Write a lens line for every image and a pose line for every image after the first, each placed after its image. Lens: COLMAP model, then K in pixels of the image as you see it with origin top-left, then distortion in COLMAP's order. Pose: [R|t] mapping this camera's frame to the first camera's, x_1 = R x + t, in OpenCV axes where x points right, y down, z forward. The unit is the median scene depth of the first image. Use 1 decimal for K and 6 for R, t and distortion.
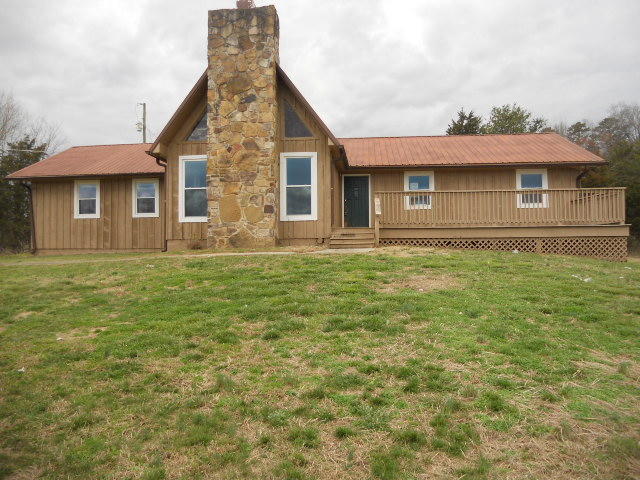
lens RADIAL K [[499.0, 0, 323.5], [0, 499.0, 237.0], [0, 0, 1]] dist [-0.055816, 0.039450]
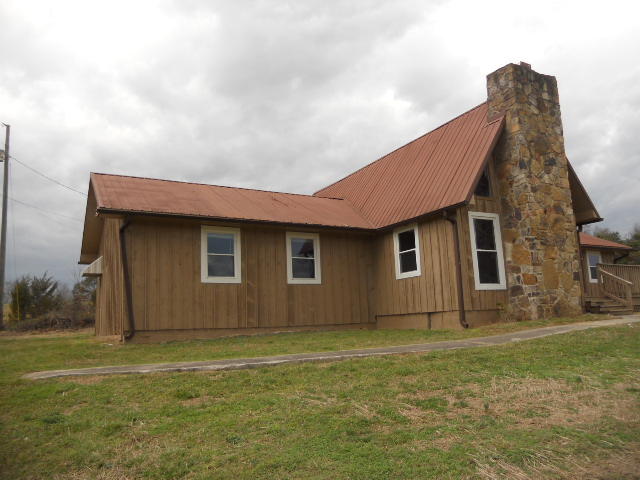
lens RADIAL K [[499.0, 0, 321.8], [0, 499.0, 238.4], [0, 0, 1]] dist [-0.055816, 0.039450]
pose [[0.809153, 0.077544, 0.582459, -1.055906], [0.013062, 0.988636, -0.149764, 0.007638], [-0.587453, 0.128790, 0.798945, 0.508947]]
